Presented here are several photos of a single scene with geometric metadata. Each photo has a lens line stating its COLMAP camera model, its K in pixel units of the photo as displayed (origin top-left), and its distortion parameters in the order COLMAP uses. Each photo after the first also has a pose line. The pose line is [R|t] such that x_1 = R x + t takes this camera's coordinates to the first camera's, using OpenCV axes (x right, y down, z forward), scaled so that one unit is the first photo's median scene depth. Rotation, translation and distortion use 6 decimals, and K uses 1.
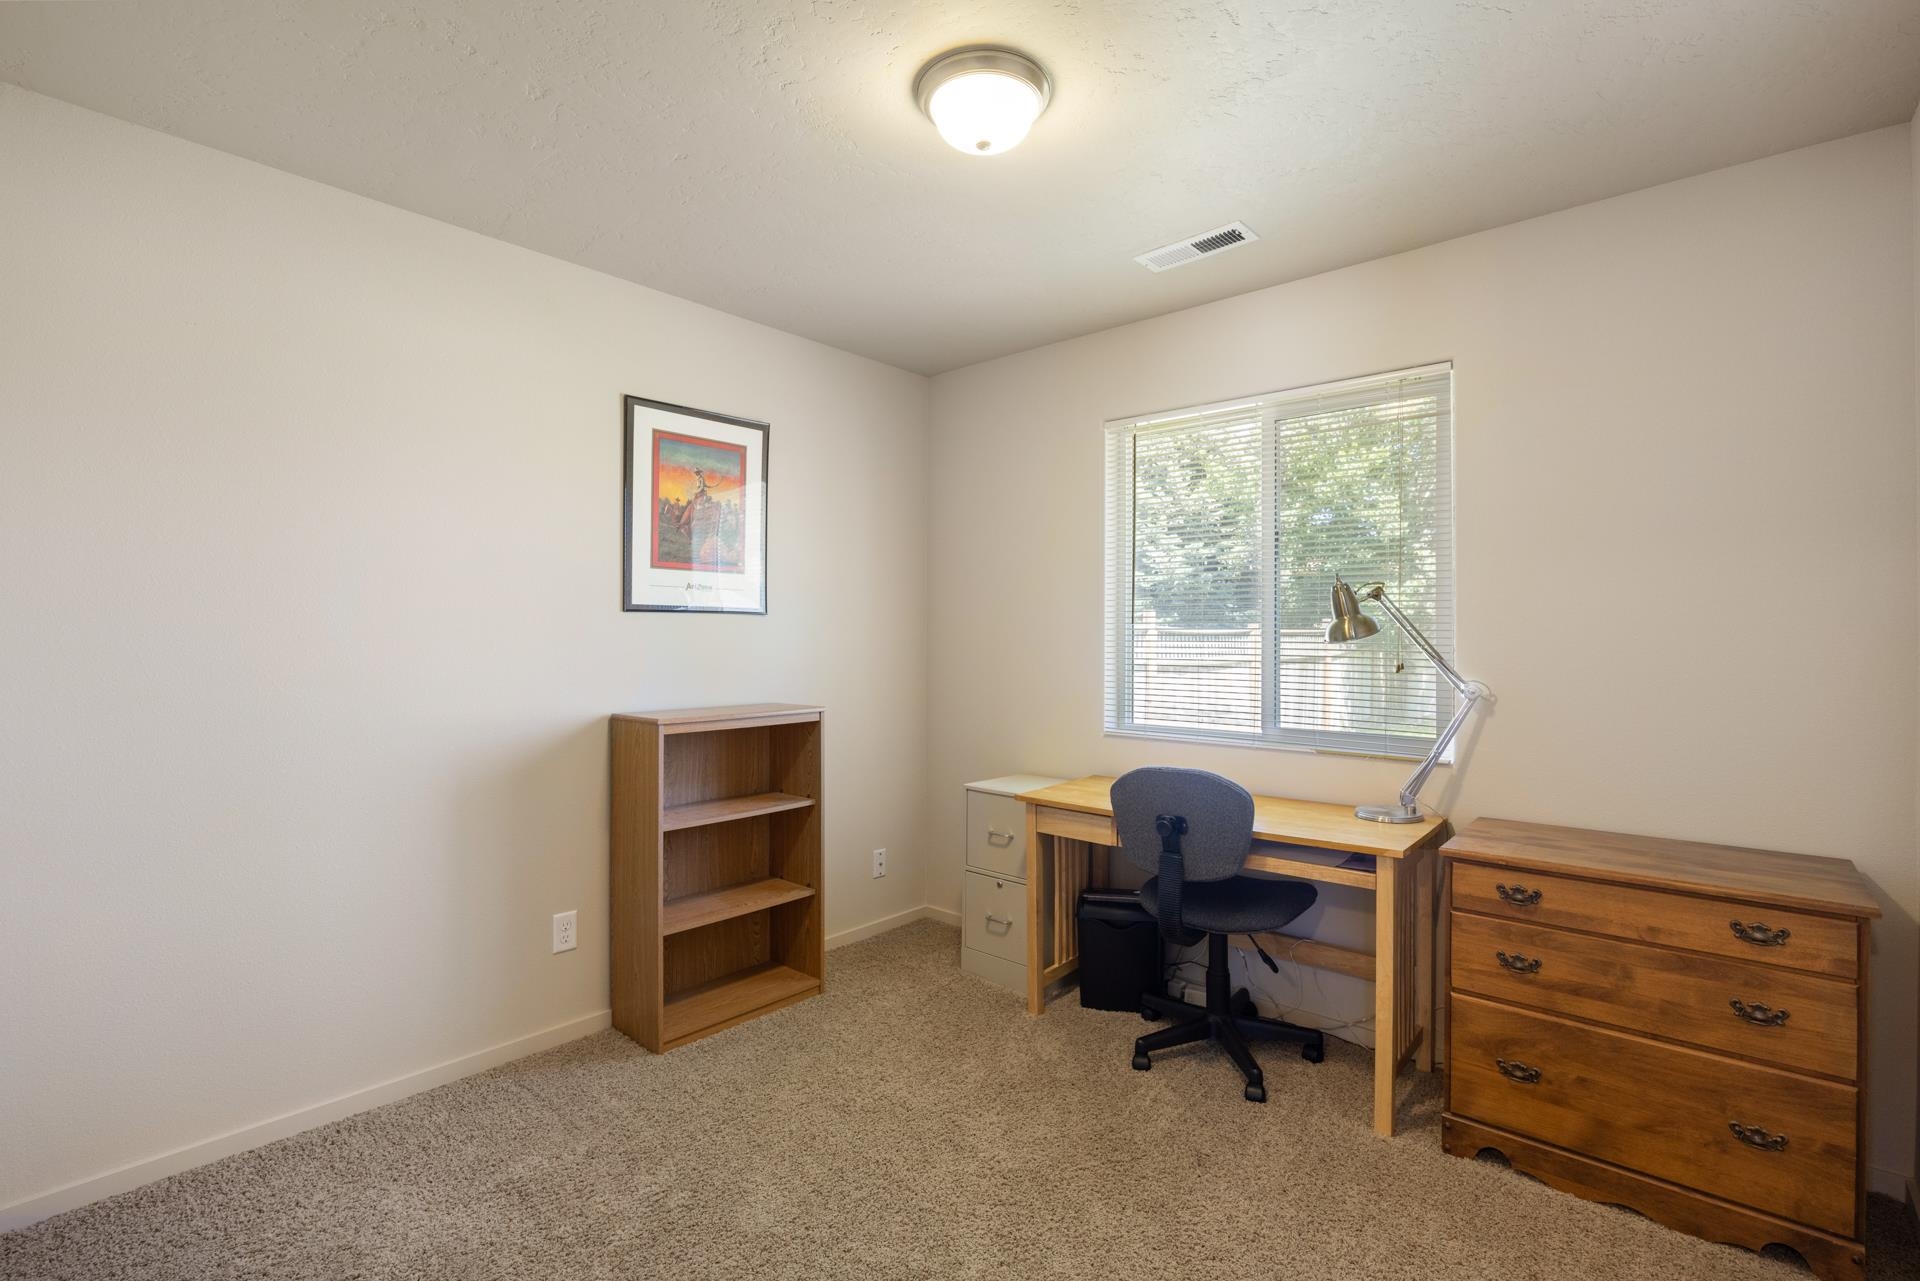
lens RADIAL K [[872.4, 0, 962.9], [0, 872.4, 636.9], [0, 0, 1]] dist [-0.015309, 0.000503]
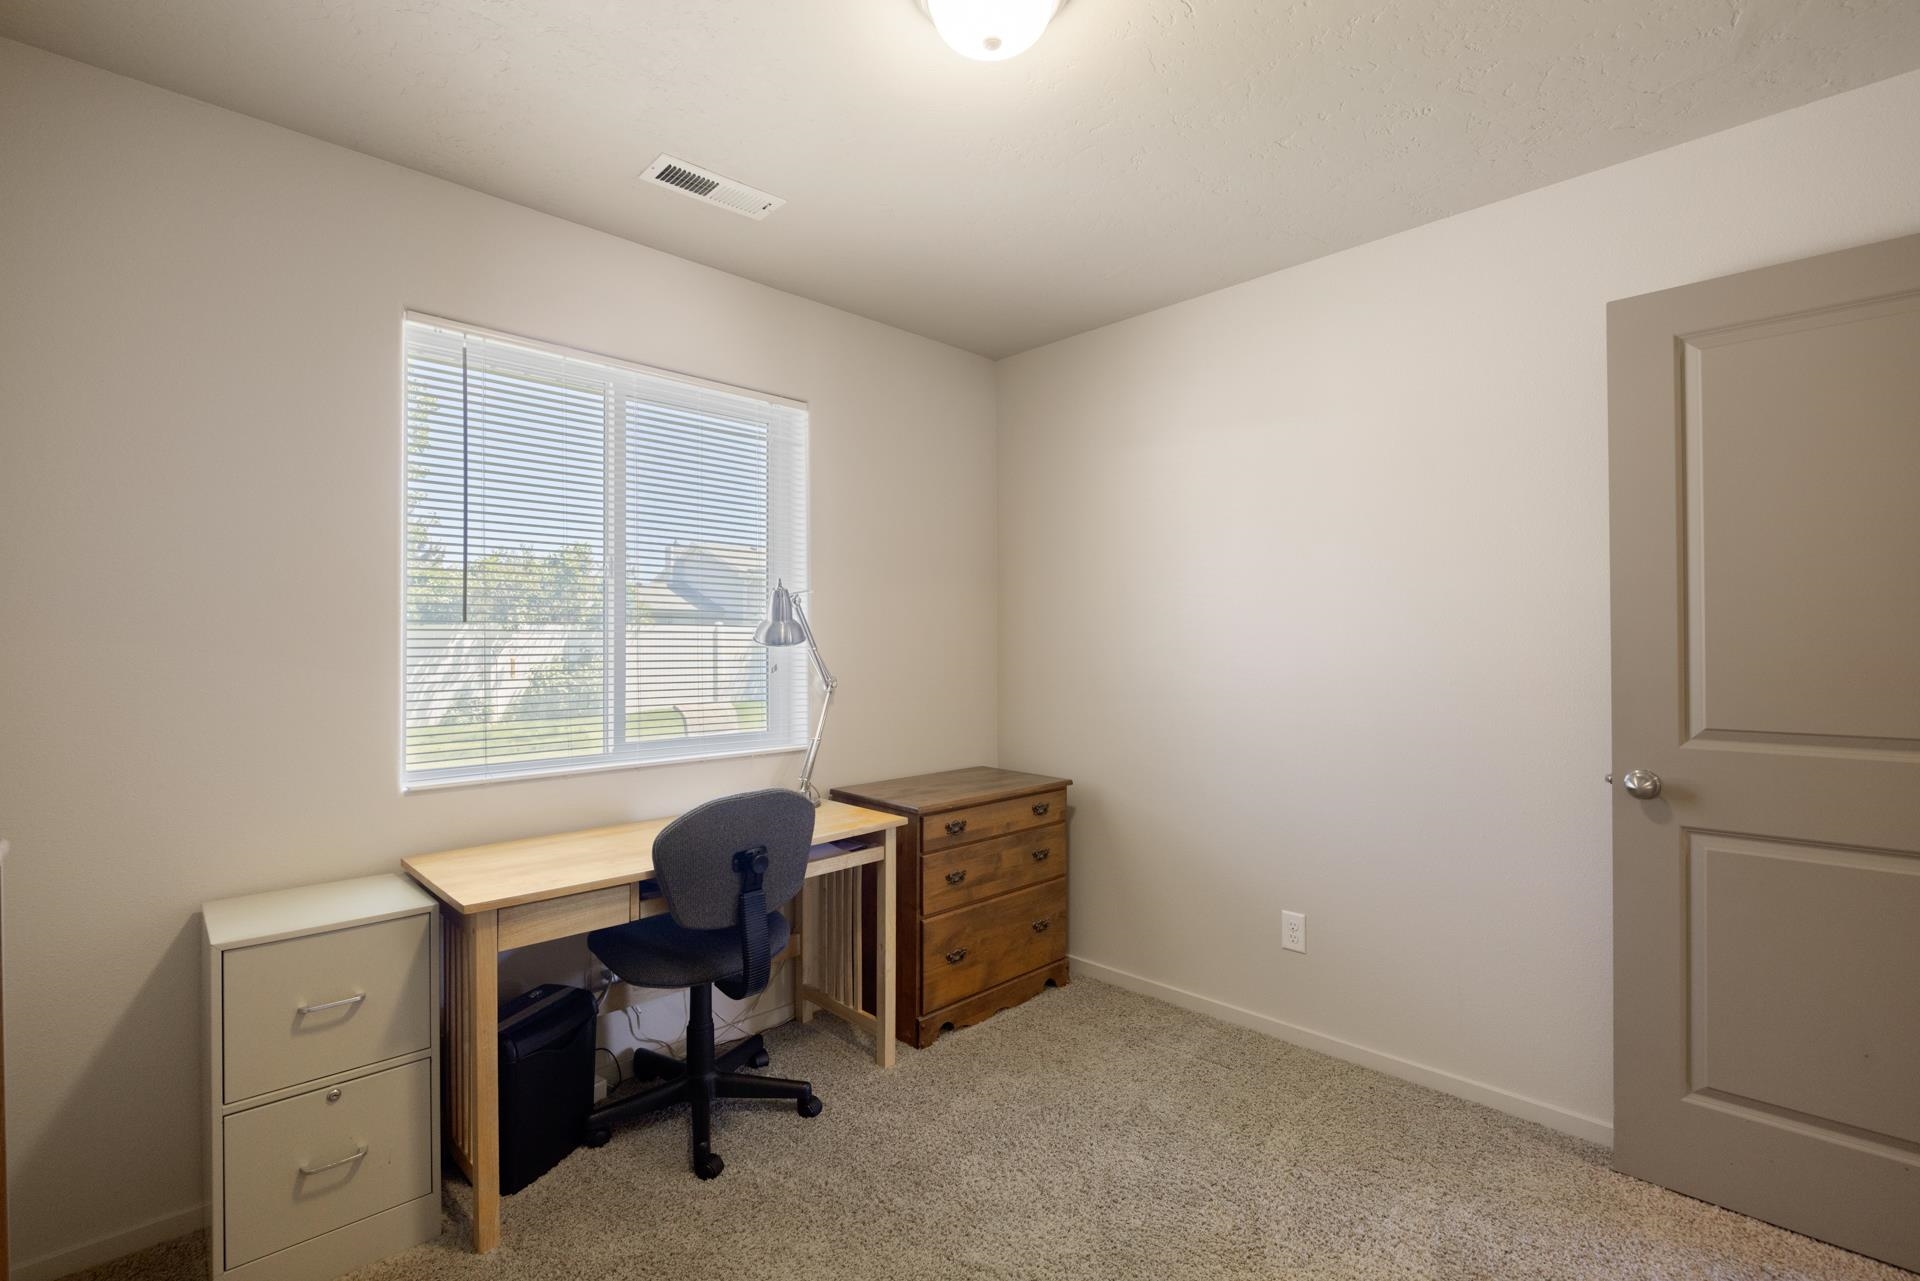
lens RADIAL K [[872.4, 0, 961.2], [0, 872.4, 649.2], [0, 0, 1]] dist [-0.015309, 0.000503]
pose [[0.061521, -0.005593, 0.998090, -0.738133], [0.004925, 0.999974, 0.005300, 0.008477], [-0.998094, 0.004589, 0.061547, 0.910816]]
